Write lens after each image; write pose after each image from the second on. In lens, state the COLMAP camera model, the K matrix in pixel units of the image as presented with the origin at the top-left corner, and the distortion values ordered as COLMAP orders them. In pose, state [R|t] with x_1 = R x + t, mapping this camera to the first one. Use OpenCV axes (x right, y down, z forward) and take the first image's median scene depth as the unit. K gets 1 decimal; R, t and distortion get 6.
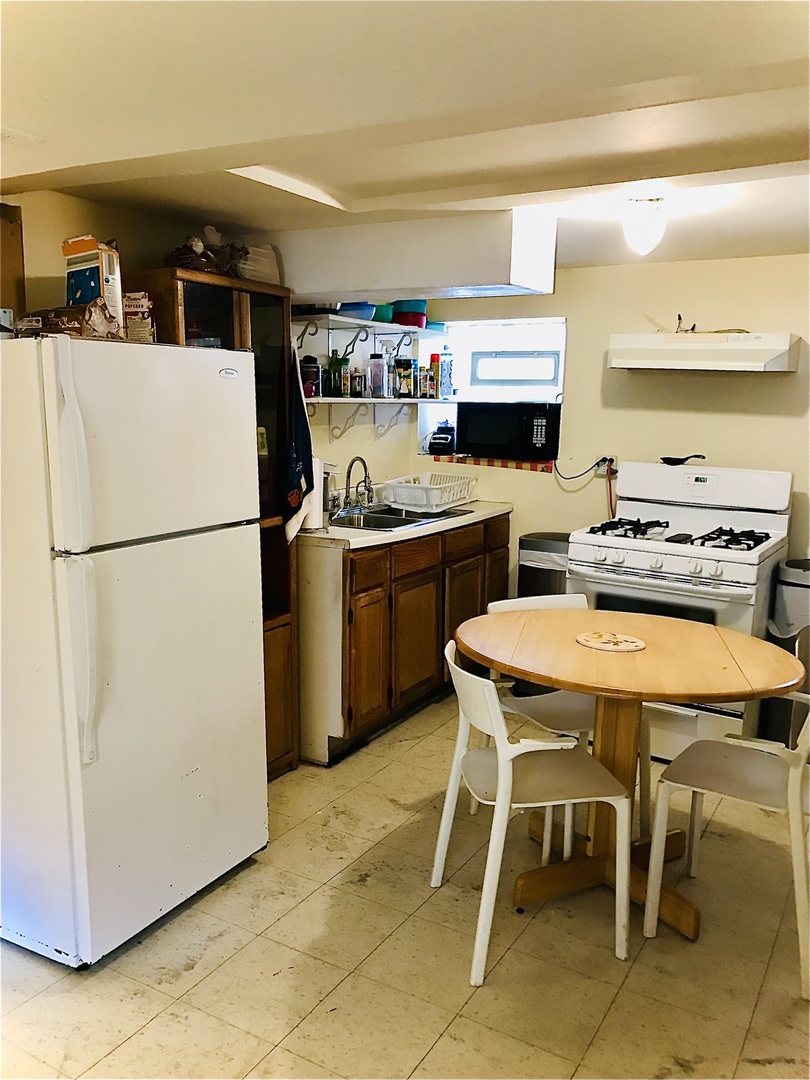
lens RADIAL K [[901.5, 0, 403.7], [0, 901.5, 541.9], [0, 0, 1]] dist [0.033864, -0.035150]
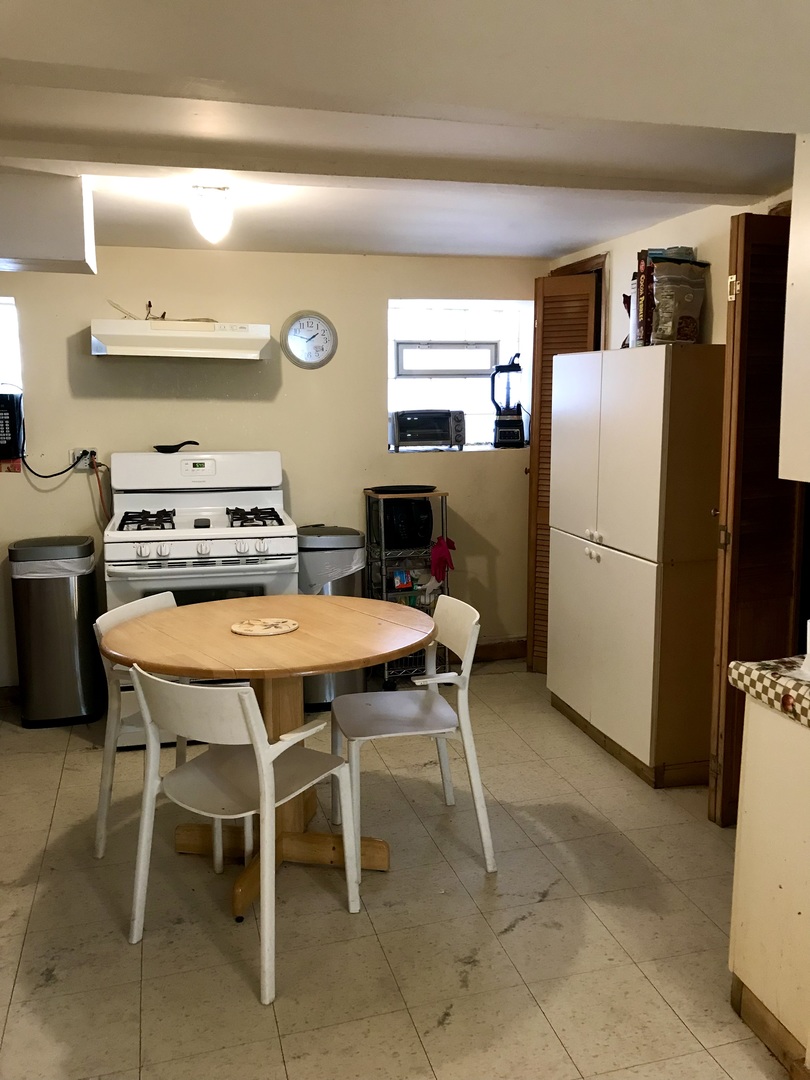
lens RADIAL K [[901.5, 0, 407.4], [0, 901.5, 543.0], [0, 0, 1]] dist [0.033864, -0.035150]
pose [[0.674653, -0.148330, 0.723078, -0.299791], [0.136615, 0.987769, 0.075161, -0.029027], [-0.725382, 0.048075, 0.686665, 0.143734]]
